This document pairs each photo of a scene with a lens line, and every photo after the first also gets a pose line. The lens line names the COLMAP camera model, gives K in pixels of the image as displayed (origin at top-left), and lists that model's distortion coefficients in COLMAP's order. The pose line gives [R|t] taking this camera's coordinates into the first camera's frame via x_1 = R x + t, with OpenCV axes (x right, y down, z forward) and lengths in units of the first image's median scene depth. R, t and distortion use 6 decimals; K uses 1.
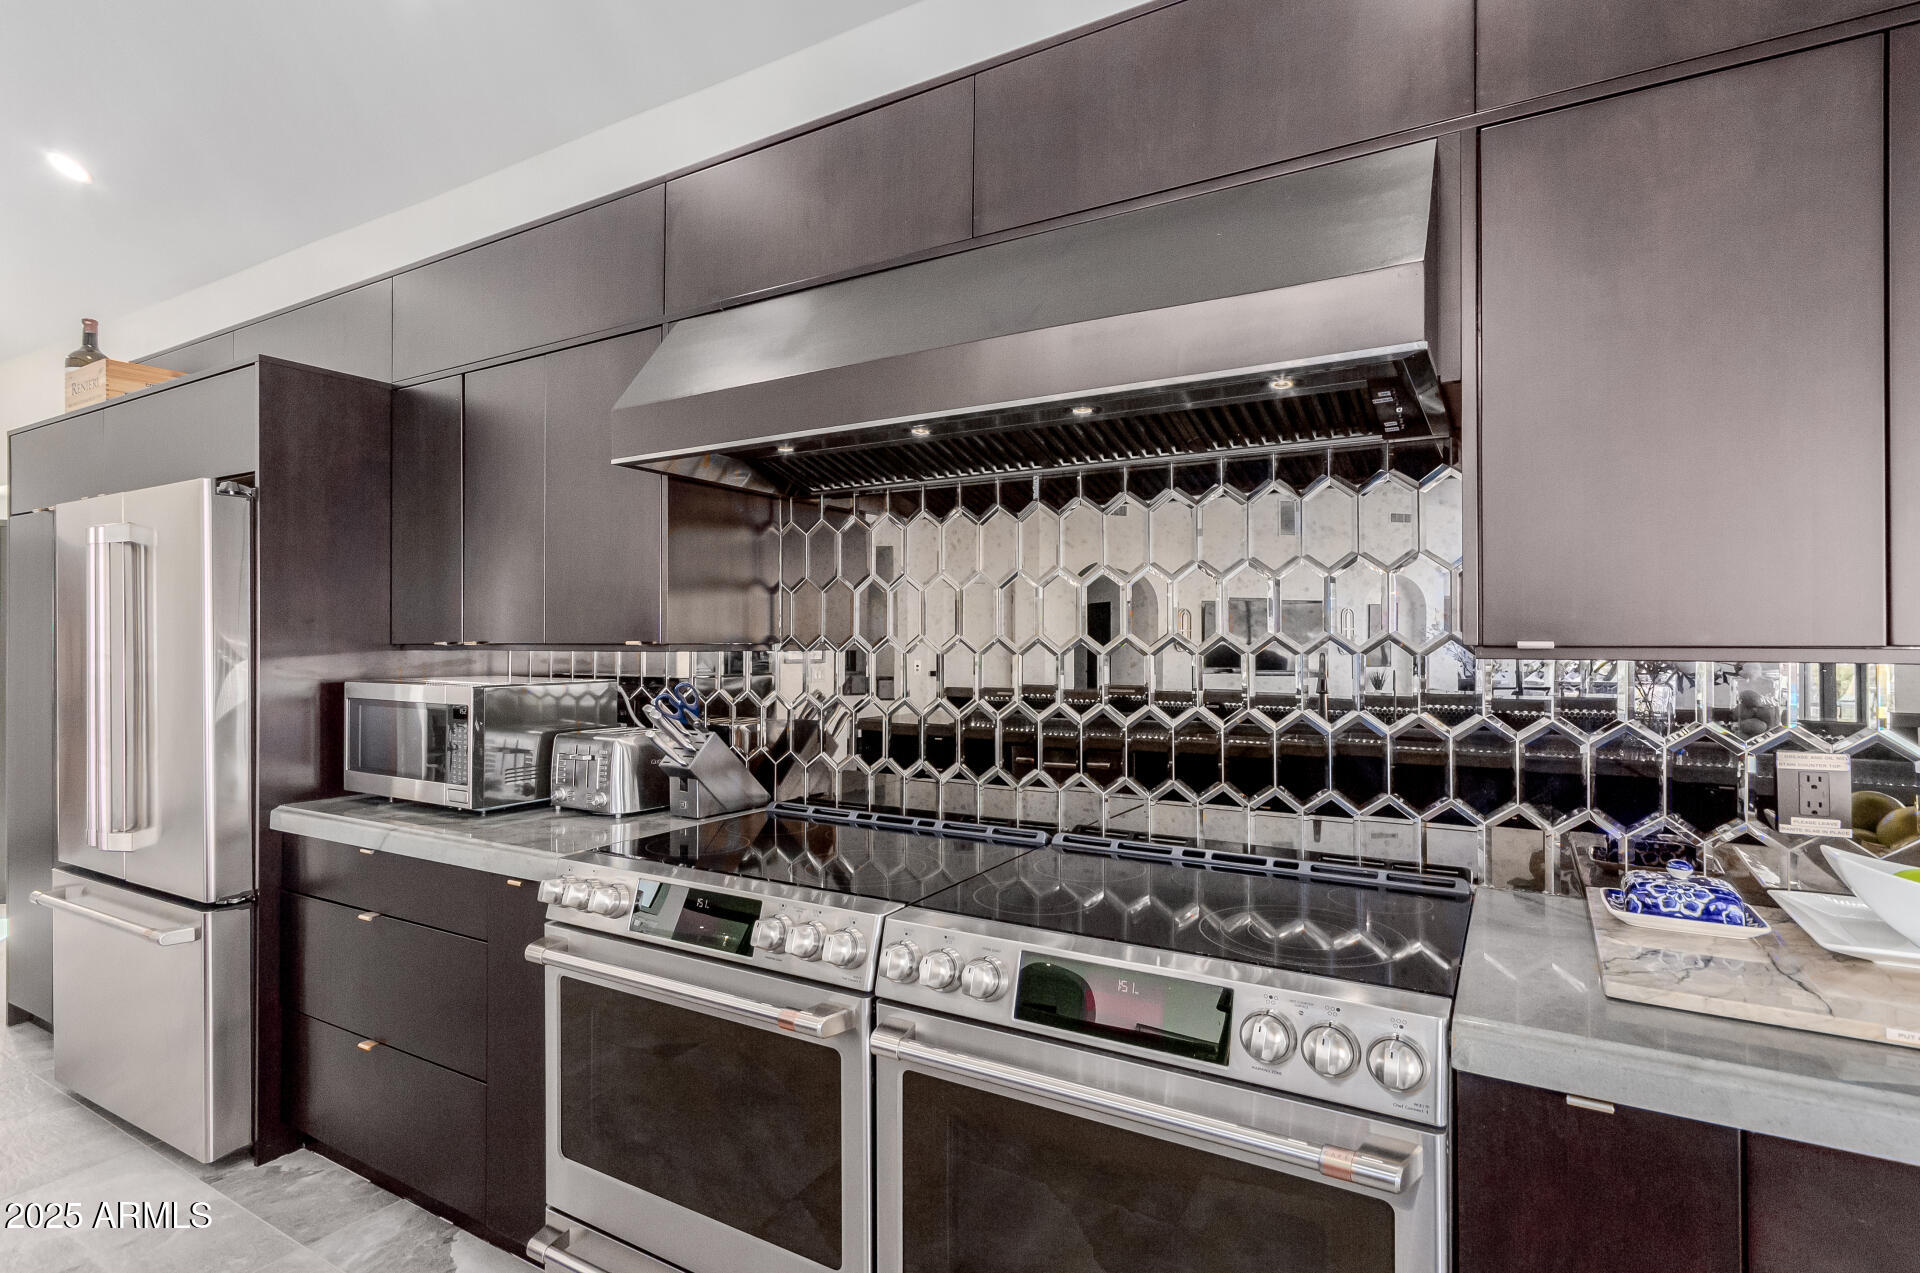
lens RADIAL K [[893.2, 0, 968.8], [0, 893.2, 641.4], [0, 0, 1]] dist [0.003069, 0.000179]
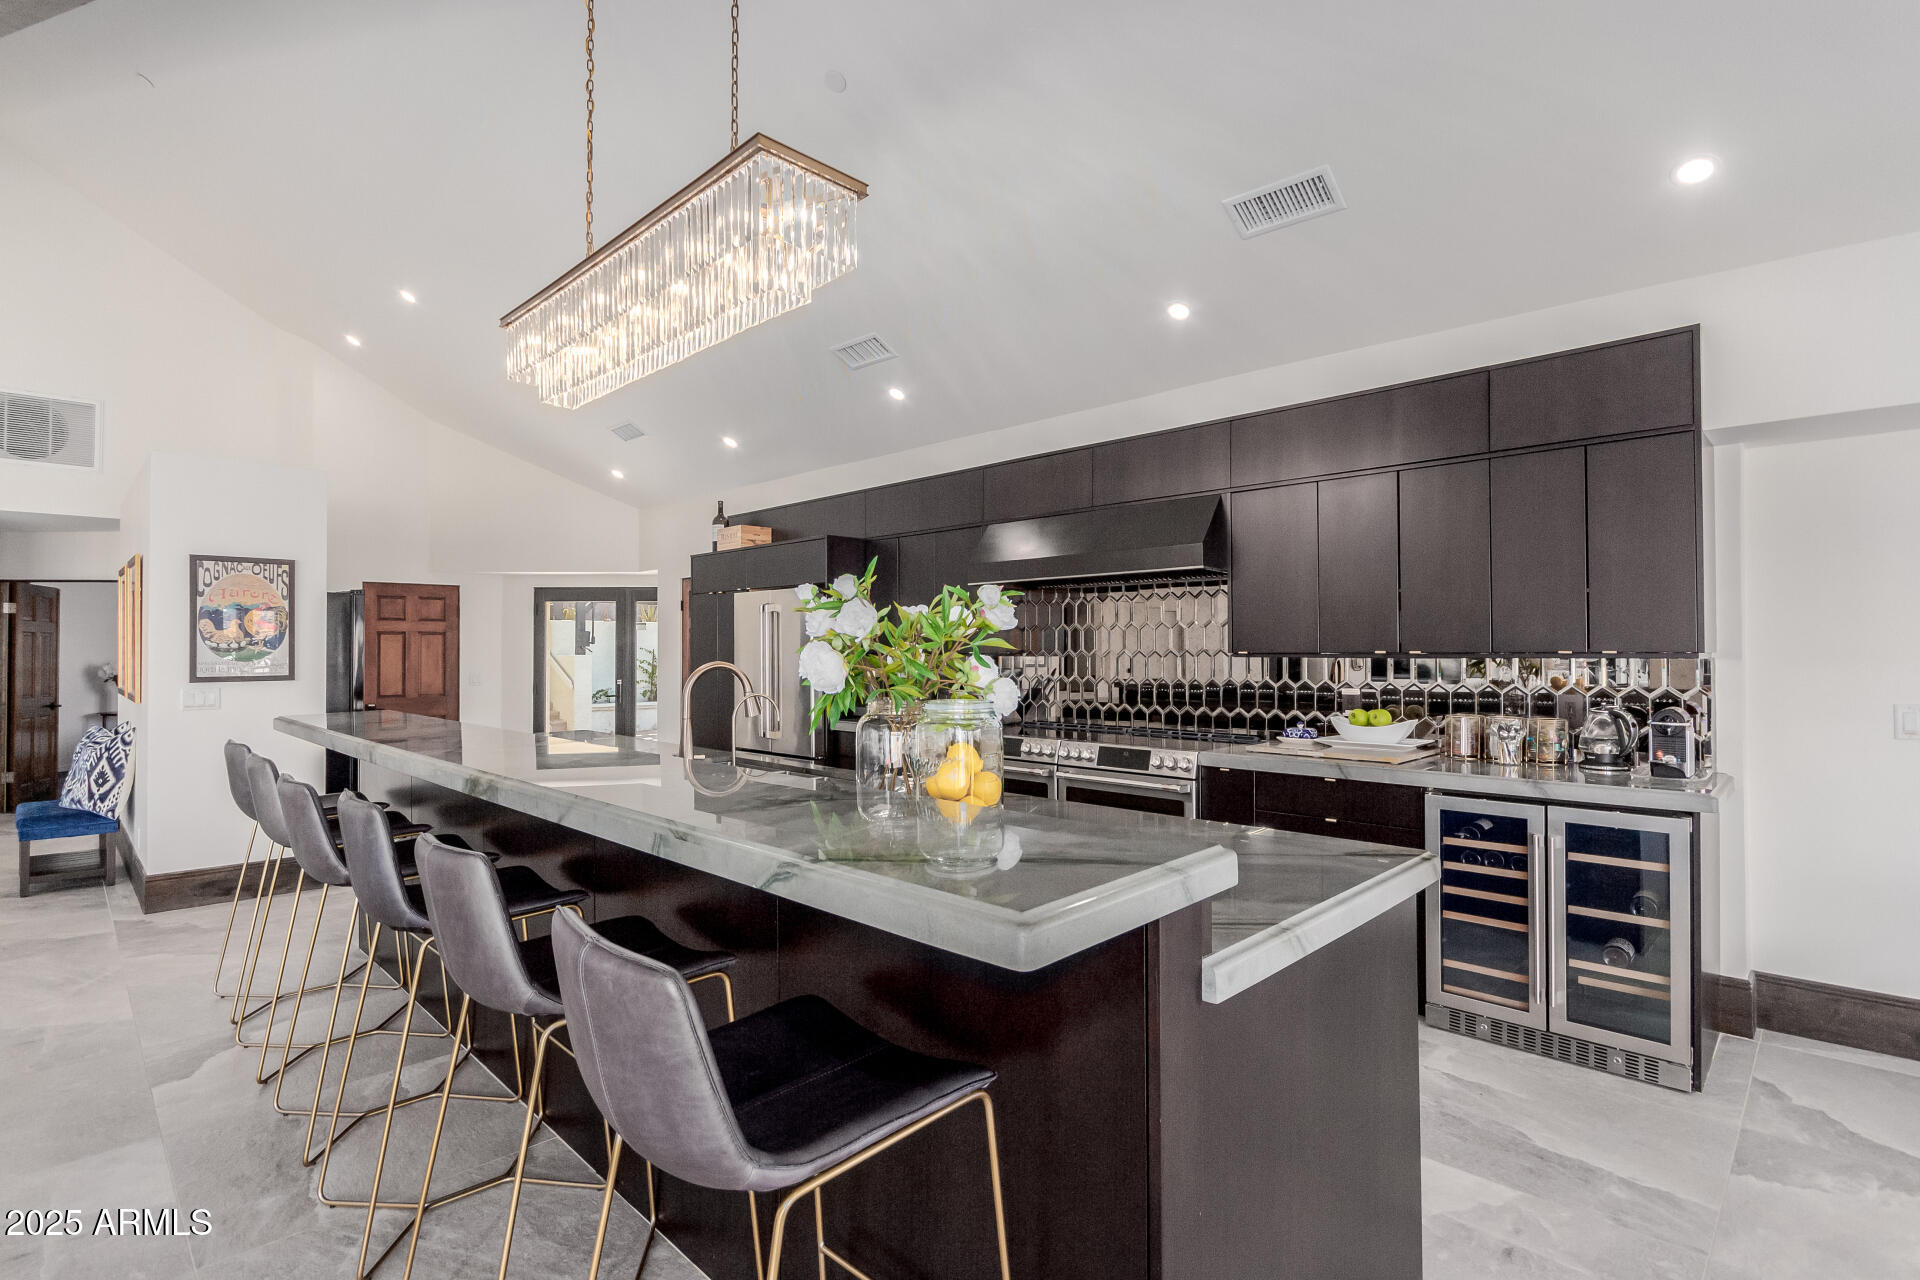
lens RADIAL K [[906.2, 0, 961.0], [0, 906.2, 642.5], [0, 0, 1]] dist [0.000252, 0.000038]
pose [[0.962866, 0.006614, -0.269900, 0.426039], [-0.007943, 0.999961, -0.003832, -0.014820], [0.269864, 0.005833, 0.962881, -2.143444]]
